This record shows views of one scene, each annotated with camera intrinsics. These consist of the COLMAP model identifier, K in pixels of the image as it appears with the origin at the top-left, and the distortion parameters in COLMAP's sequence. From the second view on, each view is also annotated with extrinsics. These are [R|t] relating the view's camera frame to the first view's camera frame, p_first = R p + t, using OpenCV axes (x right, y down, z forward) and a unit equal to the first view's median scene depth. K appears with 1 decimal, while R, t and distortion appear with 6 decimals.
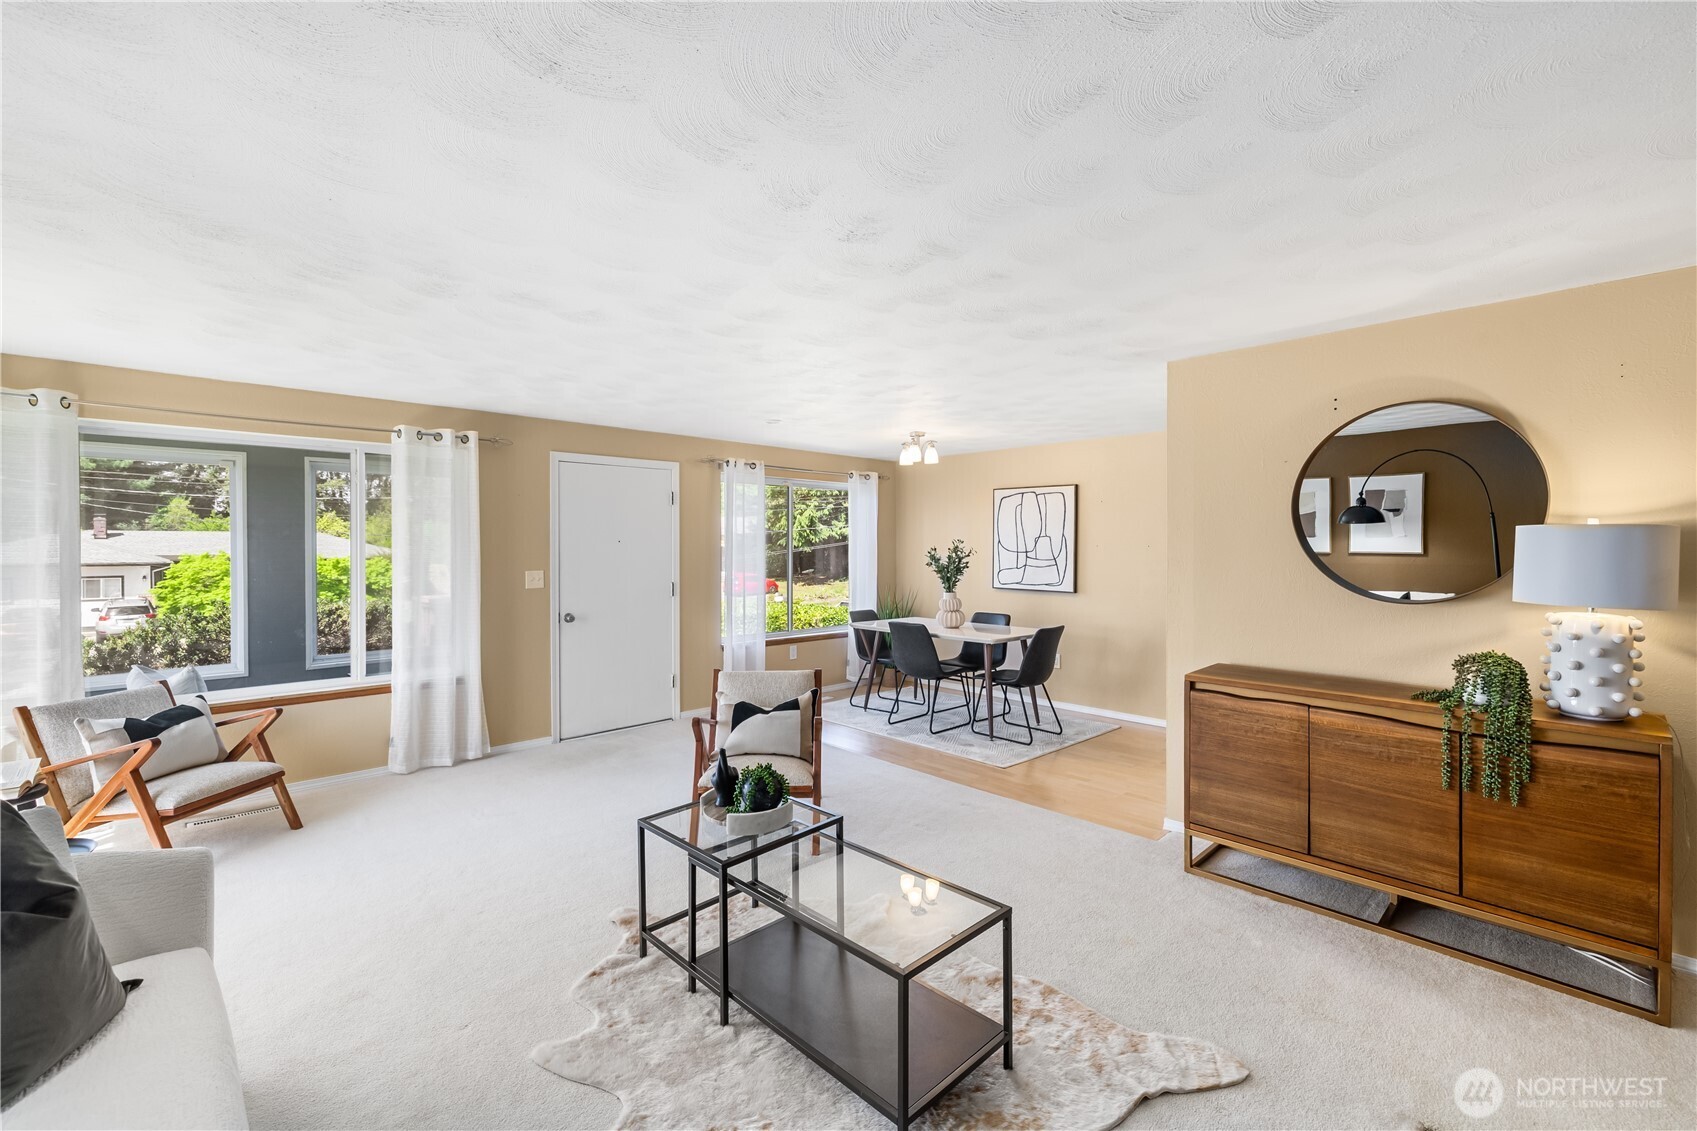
lens RADIAL K [[729.0, 0, 843.8], [0, 729.0, 547.7], [0, 0, 1]] dist [-0.002608, -0.000488]
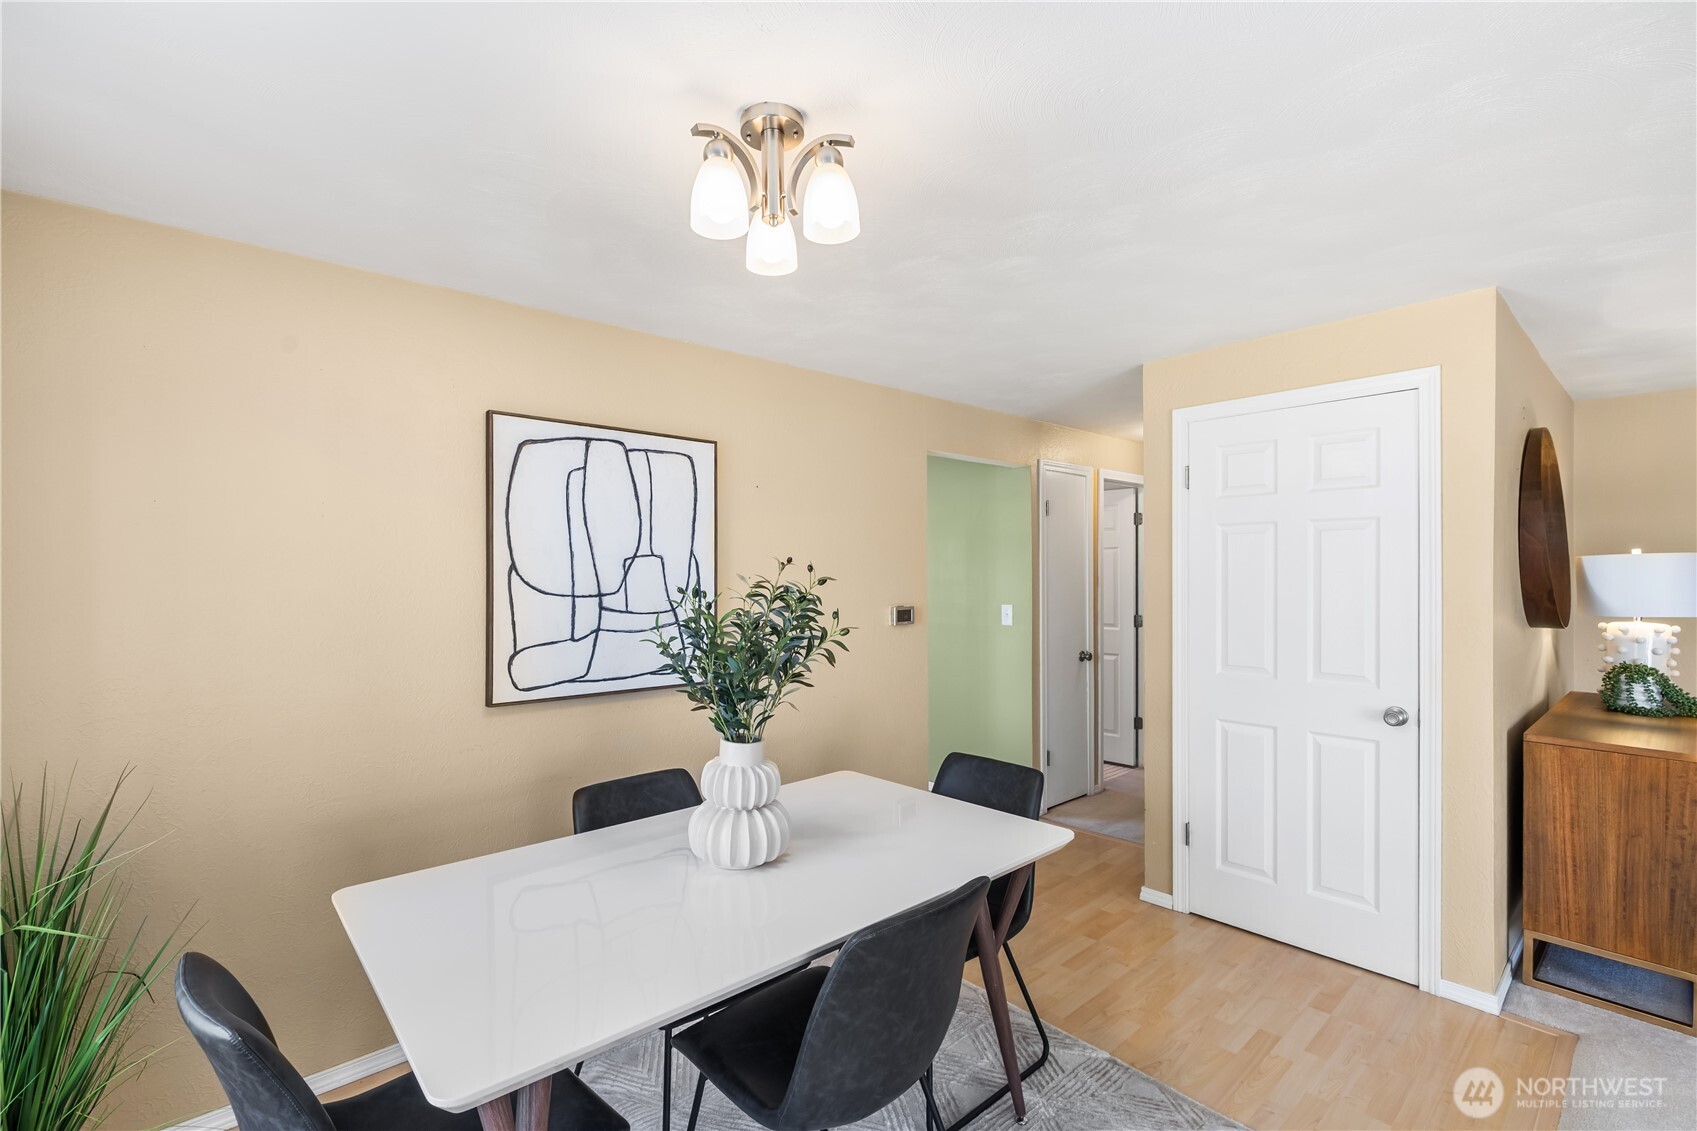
lens RADIAL K [[759.2, 0, 841.0], [0, 759.2, 574.0], [0, 0, 1]] dist [-0.000275, -0.000168]
pose [[0.043994, -0.000442, 0.999032, -0.141381], [0.007767, 0.999970, 0.000101, -0.004264], [-0.999002, 0.007755, 0.043996, 0.856857]]
